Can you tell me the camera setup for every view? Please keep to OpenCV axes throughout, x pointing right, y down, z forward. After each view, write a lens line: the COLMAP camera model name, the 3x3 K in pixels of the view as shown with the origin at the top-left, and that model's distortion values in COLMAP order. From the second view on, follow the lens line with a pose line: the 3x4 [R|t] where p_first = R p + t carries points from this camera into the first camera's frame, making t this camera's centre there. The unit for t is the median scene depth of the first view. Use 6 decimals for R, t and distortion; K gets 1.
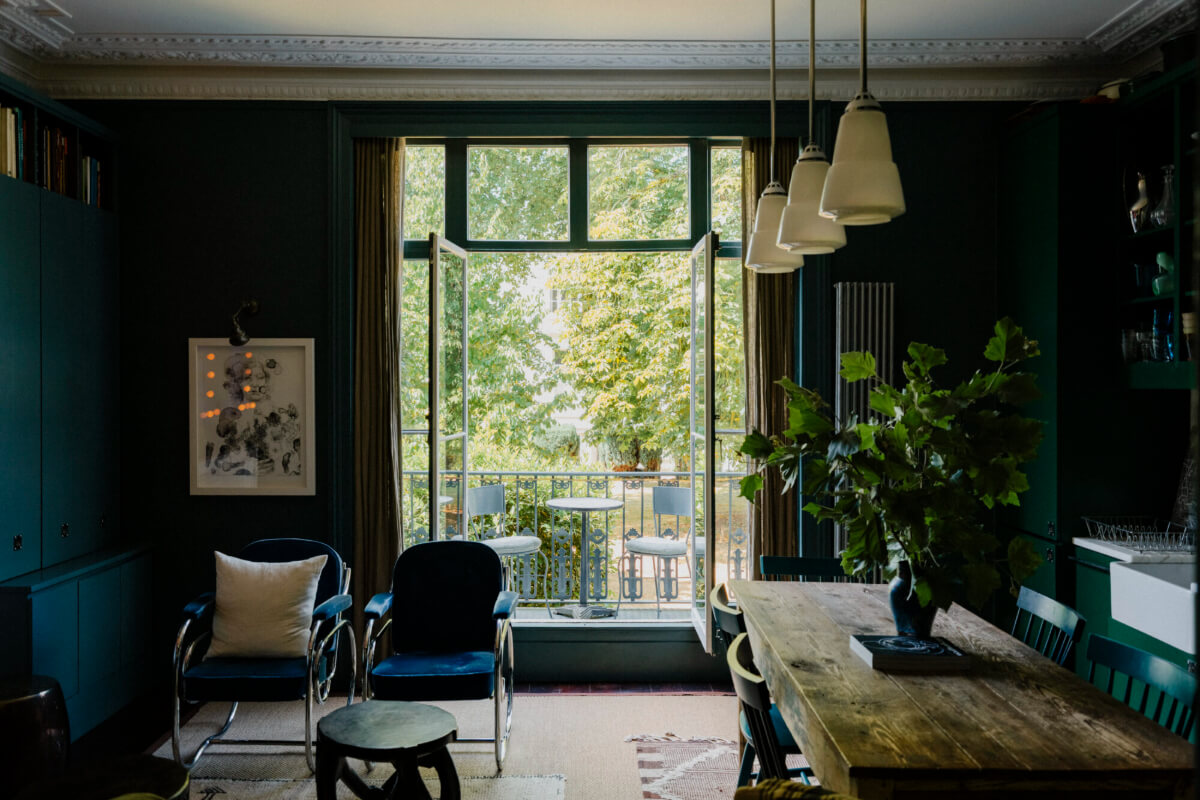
lens RADIAL K [[978.9, 0, 598.5], [0, 978.9, 393.3], [0, 0, 1]] dist [-0.020997, 0.030577]
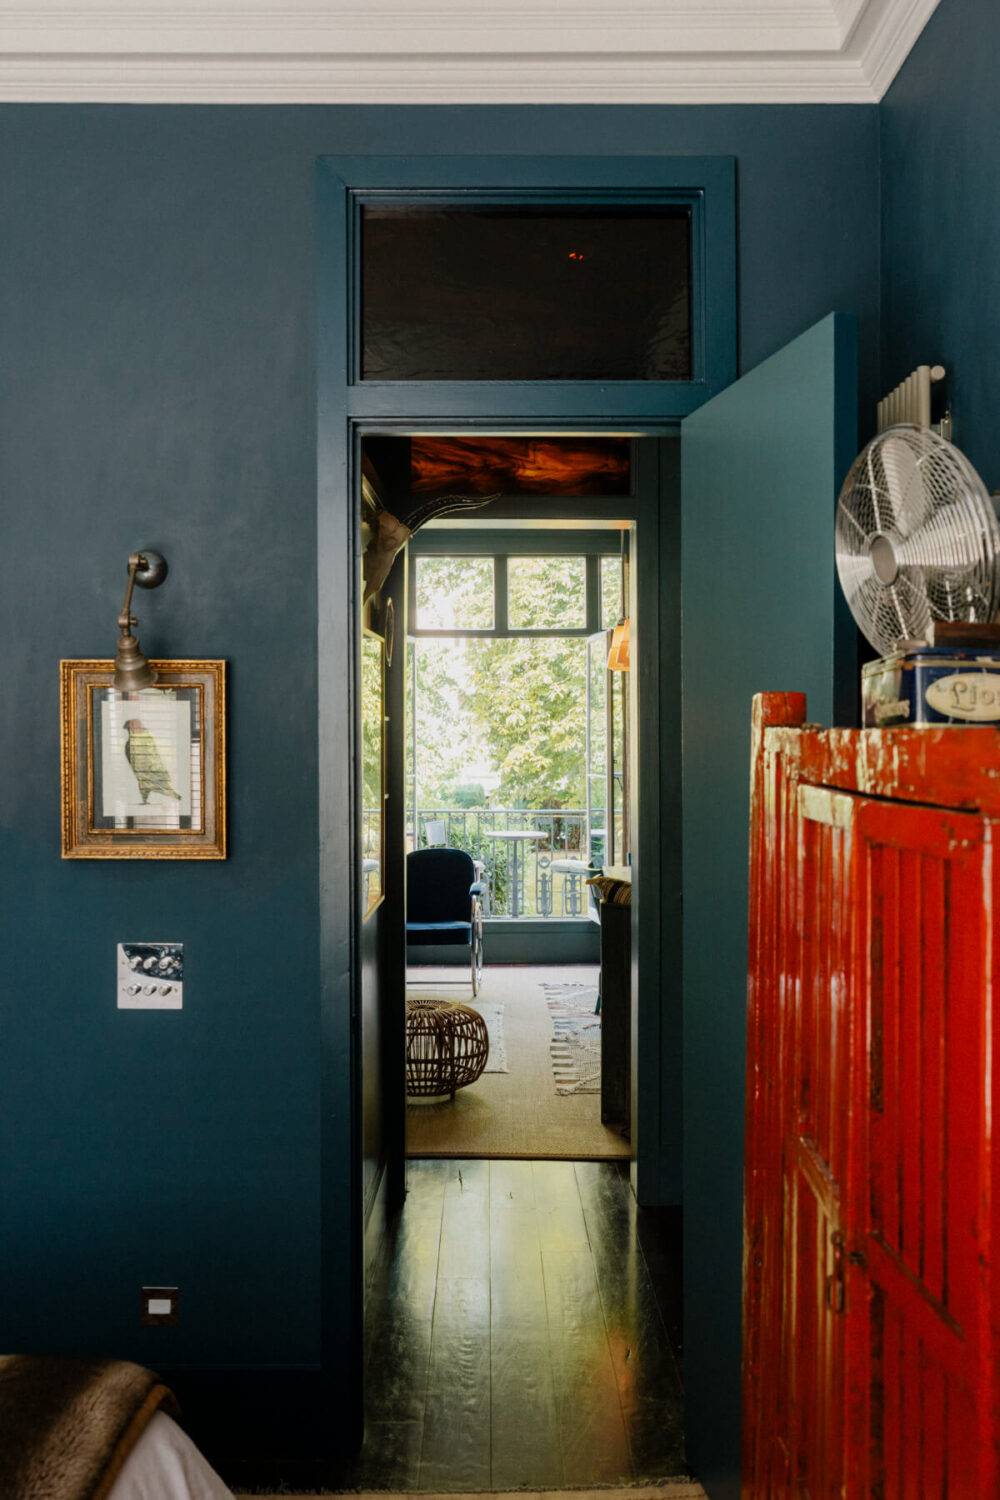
lens RADIAL K [[1510.9, 0, 495.3], [0, 1510.9, 722.7], [0, 0, 1]] dist [0.003641, 0.030168]
pose [[0.999958, -0.005774, -0.007158, -0.009167], [0.005638, 0.999806, -0.018879, 0.006298], [0.007265, 0.018837, 0.999796, -0.681584]]
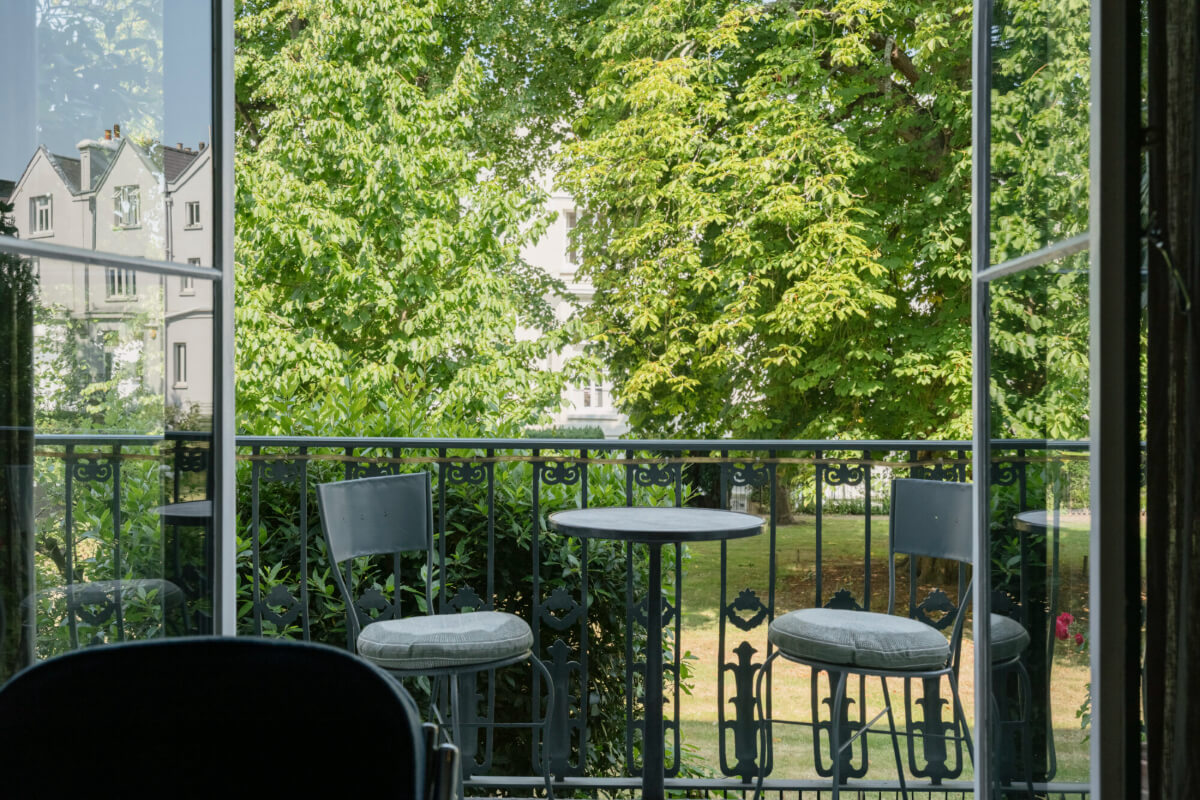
lens RADIAL K [[1208.7, 0, 600.0], [0, 1208.7, 400.0], [0, 0, 1]] dist [0.003641, 0.030168]
pose [[0.999619, -0.000778, -0.027606, -0.006966], [0.000441, 0.999926, -0.012198, 0.055404], [0.027614, 0.012181, 0.999544, 0.417807]]
